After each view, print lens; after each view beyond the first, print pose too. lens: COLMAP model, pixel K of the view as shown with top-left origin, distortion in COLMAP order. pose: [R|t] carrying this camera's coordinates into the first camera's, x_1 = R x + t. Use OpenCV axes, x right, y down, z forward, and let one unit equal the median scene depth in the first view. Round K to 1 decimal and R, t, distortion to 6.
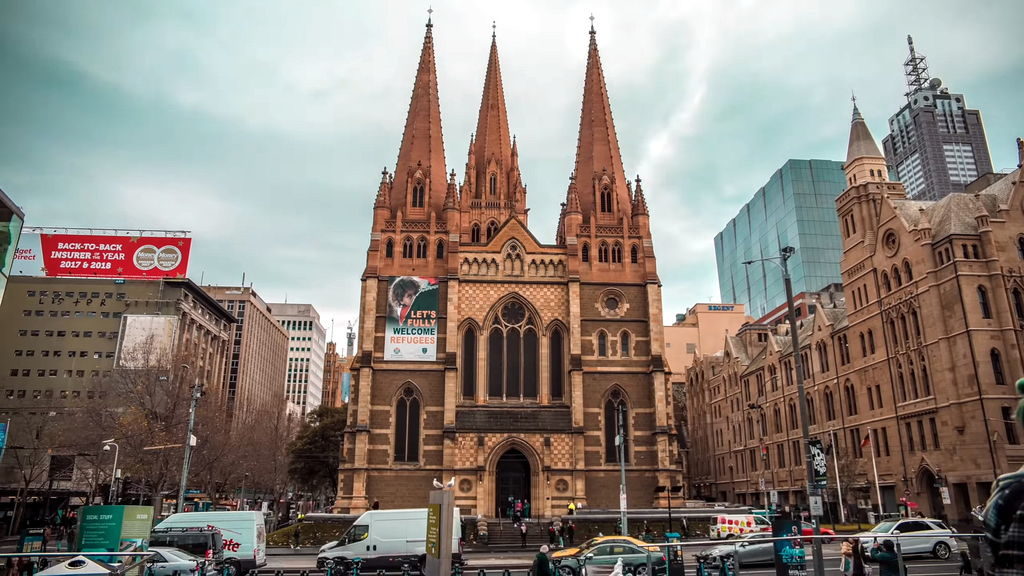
lens RADIAL K [[721.4, 0, 512.0], [0, 721.4, 288.0], [0, 0, 1]] dist [-0.003443, -0.001550]
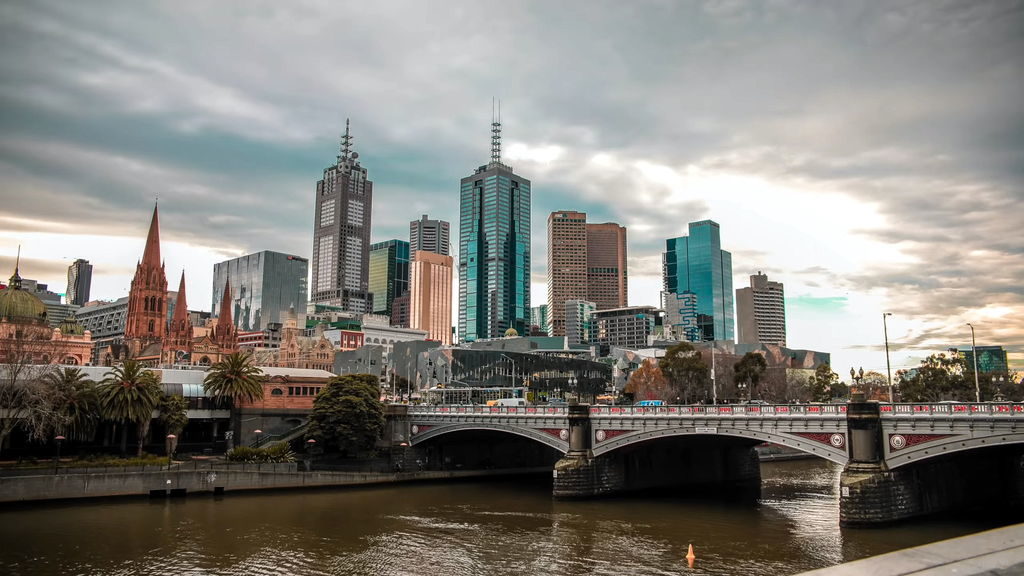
lens RADIAL K [[721.4, 0, 512.0], [0, 721.4, 288.0], [0, 0, 1]] dist [-0.003443, -0.001550]
pose [[0.708626, 0.131925, 0.693141, -0.859772], [-0.214541, 0.976139, 0.033547, -0.457031], [-0.672176, -0.172479, 0.720021, -1.596559]]
